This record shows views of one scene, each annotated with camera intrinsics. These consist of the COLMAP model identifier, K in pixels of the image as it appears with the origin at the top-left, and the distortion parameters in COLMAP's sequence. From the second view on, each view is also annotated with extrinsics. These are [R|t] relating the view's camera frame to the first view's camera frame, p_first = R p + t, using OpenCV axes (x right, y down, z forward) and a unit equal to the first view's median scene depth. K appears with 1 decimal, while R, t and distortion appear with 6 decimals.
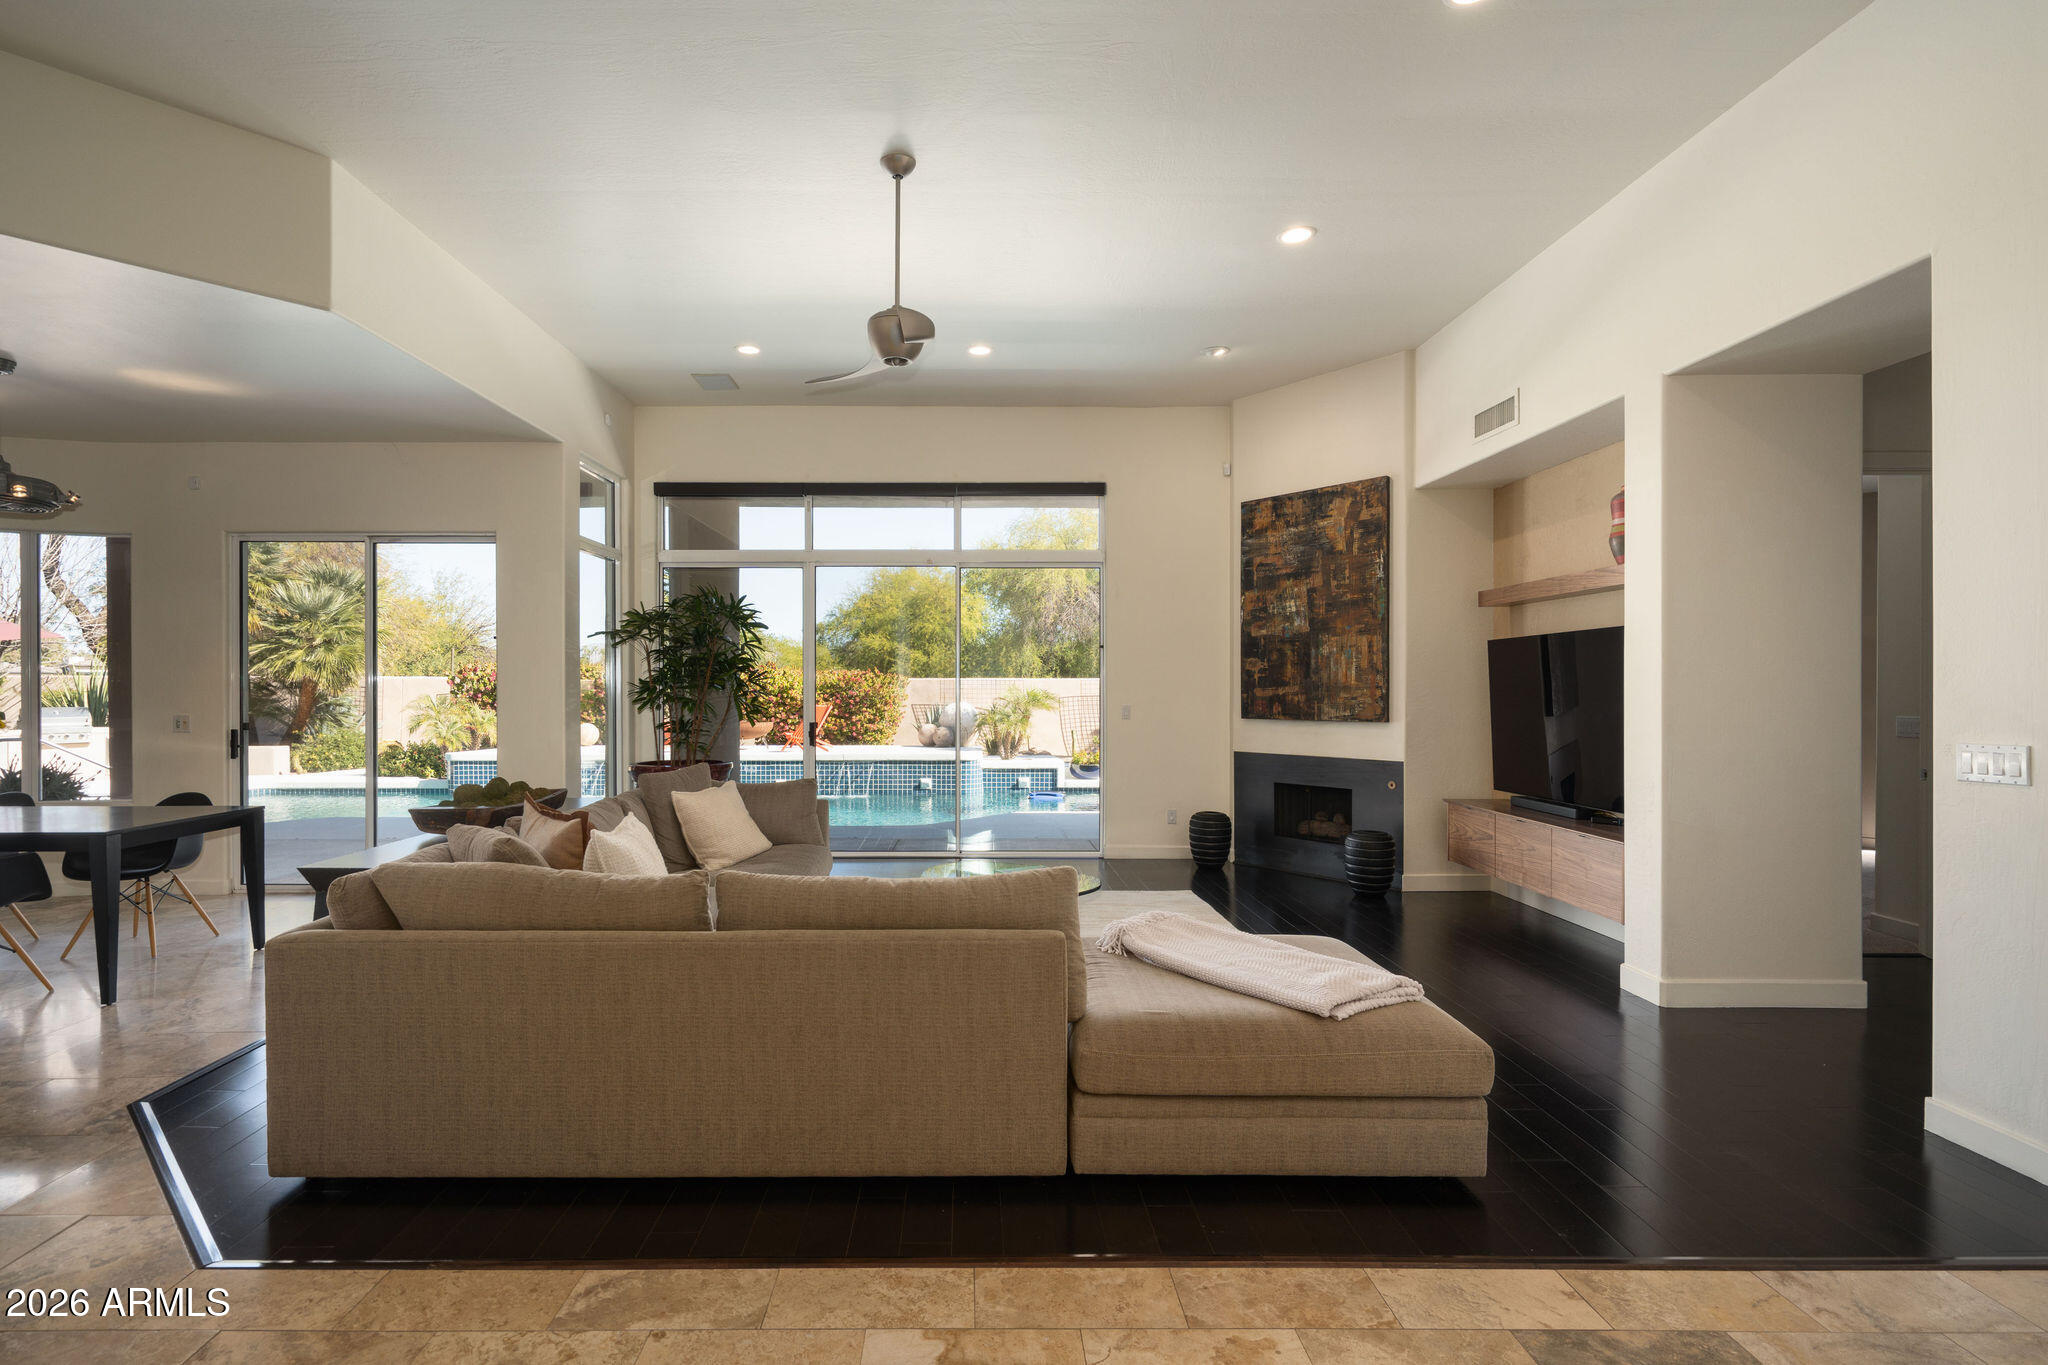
lens RADIAL K [[998.6, 0, 981.1], [0, 998.6, 697.6], [0, 0, 1]] dist [0.001742, -0.000046]
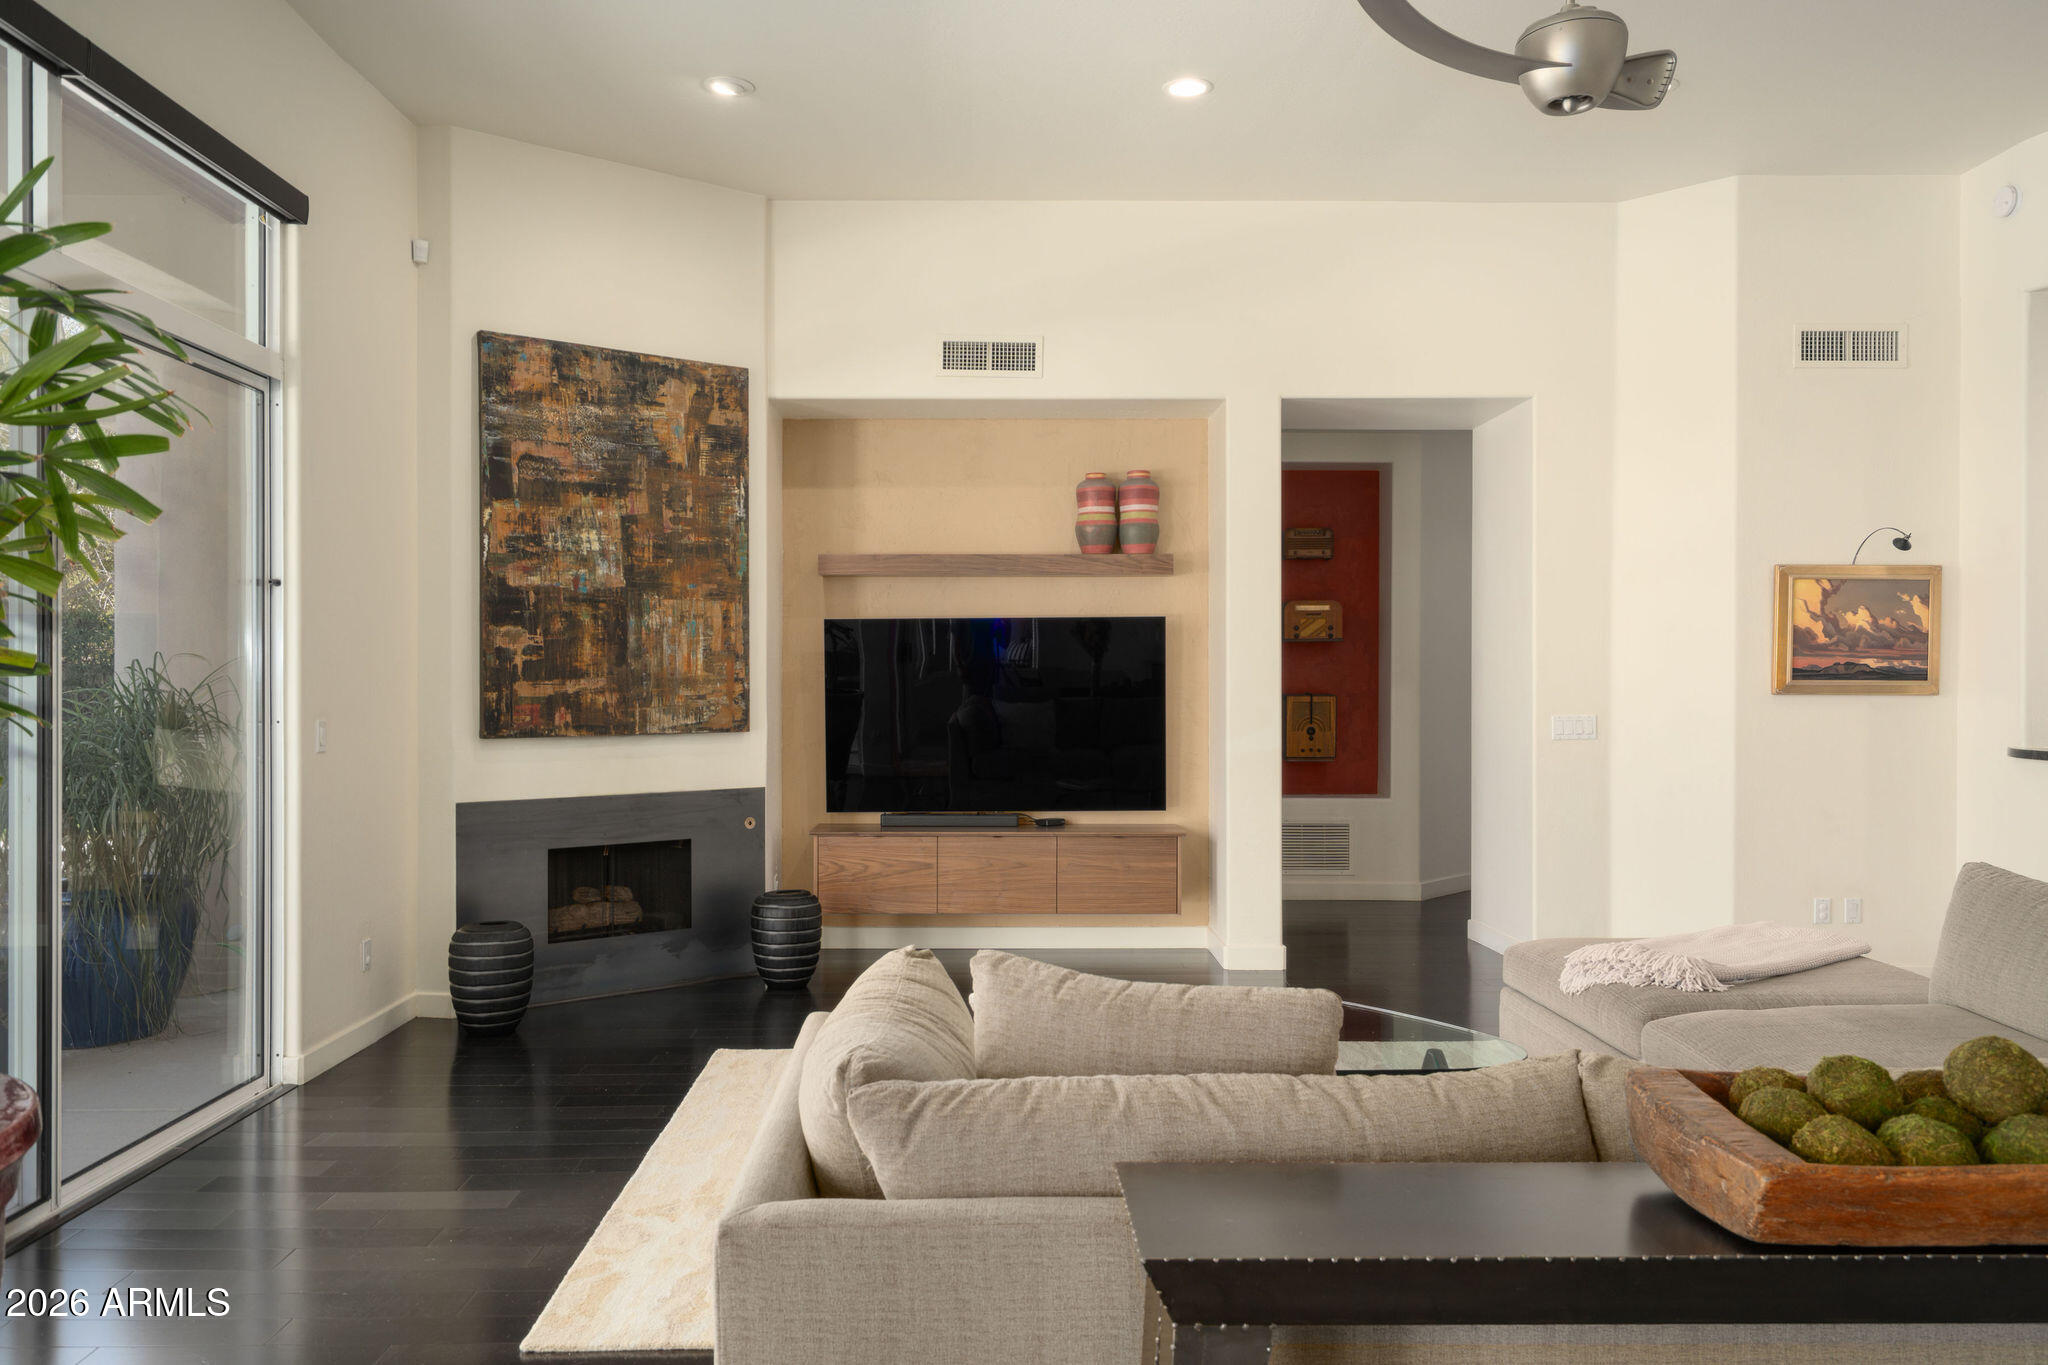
lens RADIAL K [[1451.2, 0, 1021.8], [0, 1451.2, 689.1], [0, 0, 1]] dist [0.011876, -0.000657]
pose [[-0.002776, -0.007104, 0.999971, -0.545449], [0.008518, 0.999938, 0.007128, -0.009226], [-0.999960, 0.008538, -0.002715, 0.764711]]
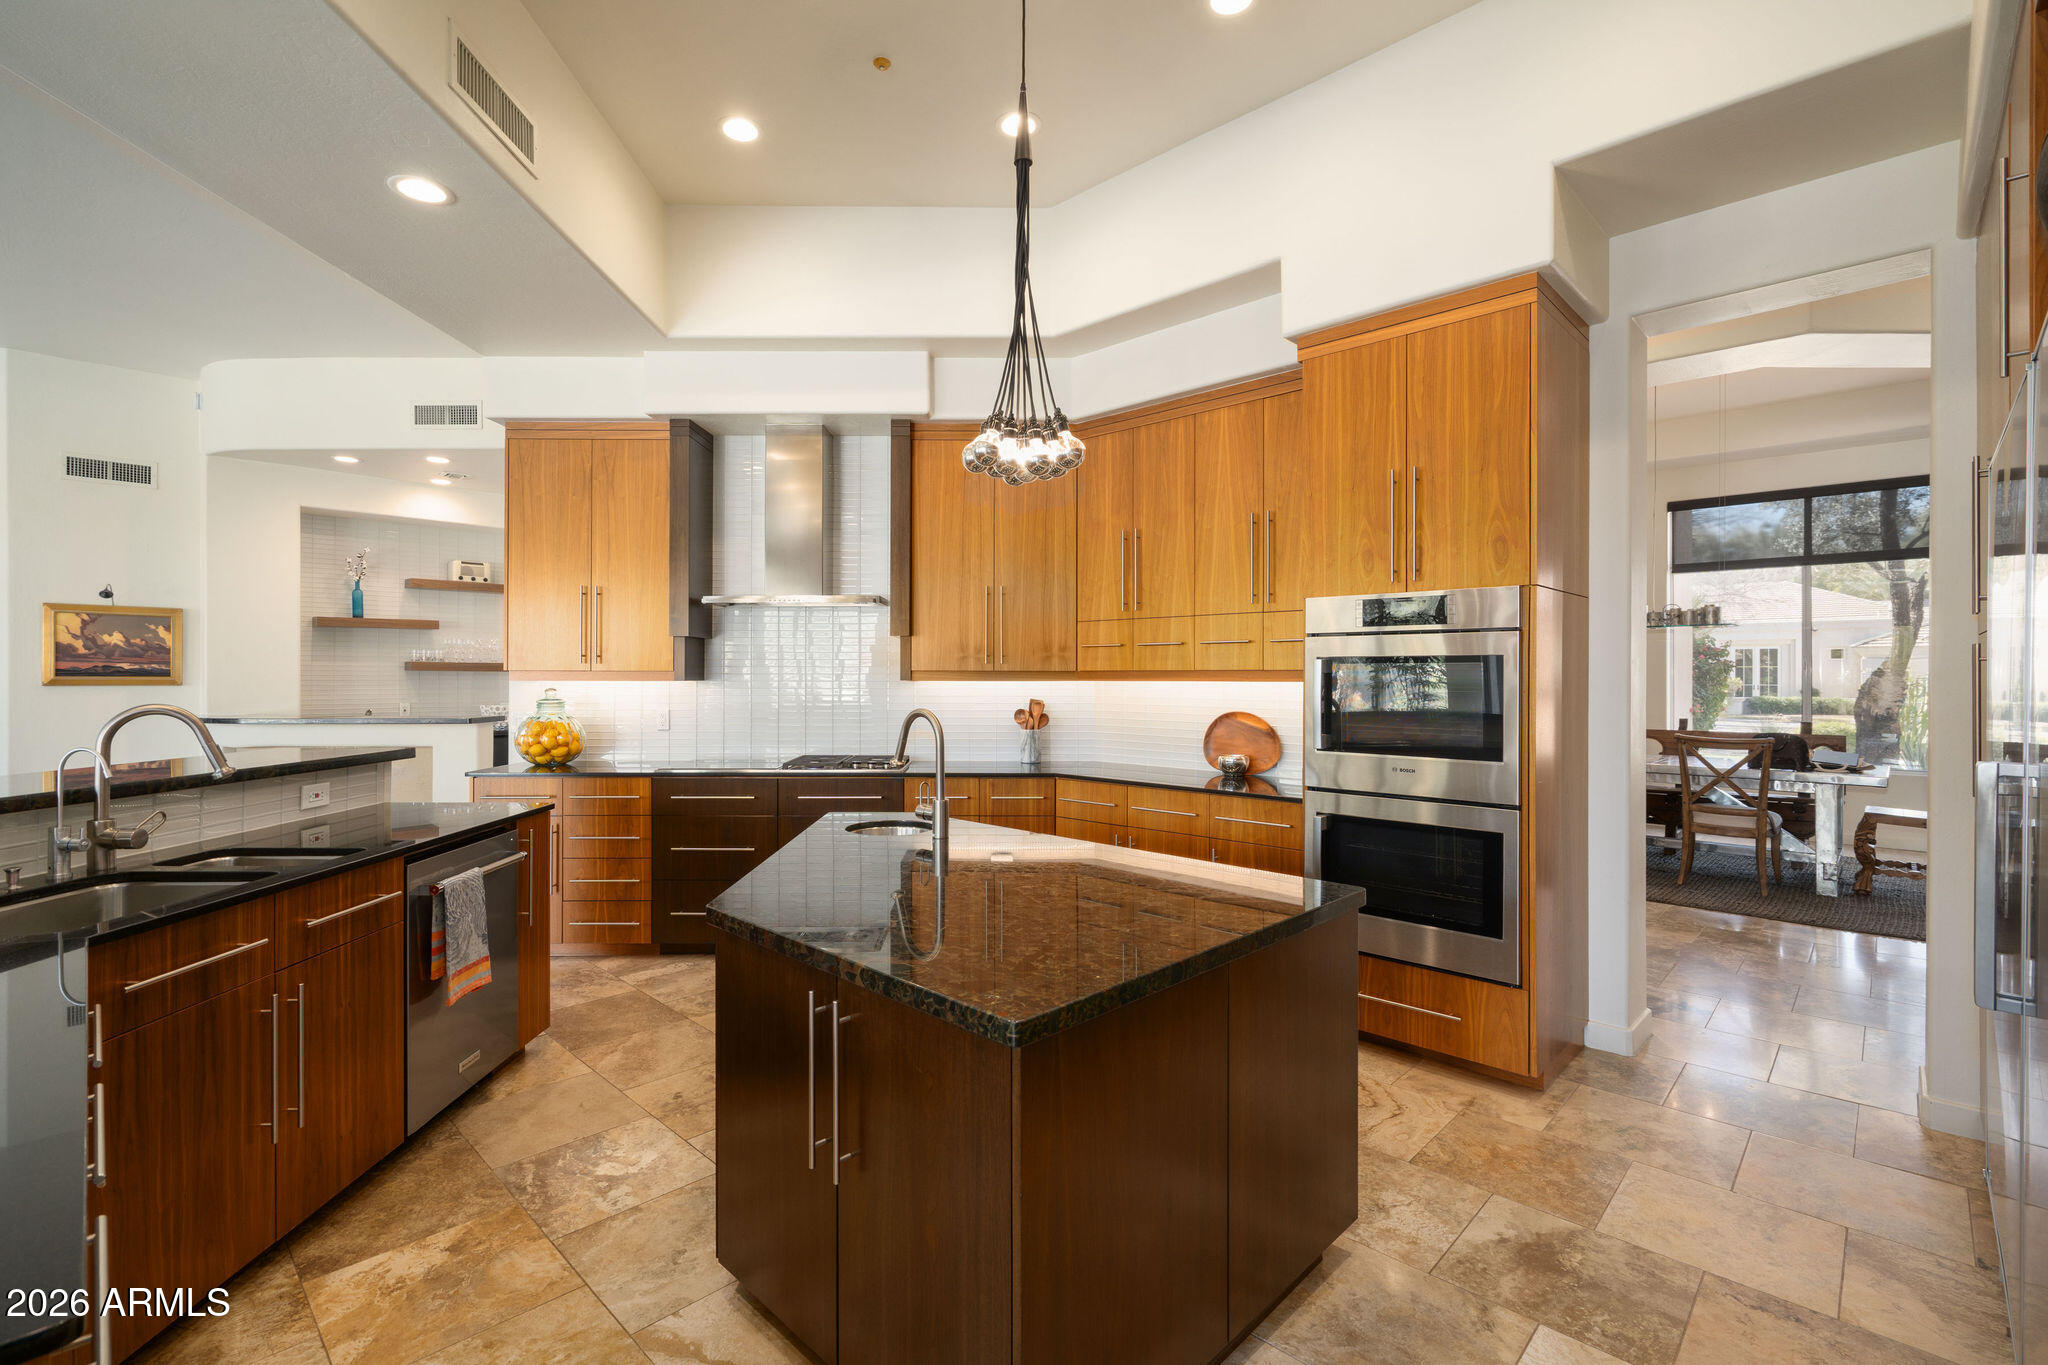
lens RADIAL K [[912.5, 0, 1016.1], [0, 912.5, 675.5], [0, 0, 1]] dist [-0.009636, 0.002717]
pose [[-0.715718, 0.003021, 0.698383, -0.922902], [0.006752, 0.999974, 0.002594, -0.001394], [-0.698357, 0.006572, -0.715720, 0.272544]]
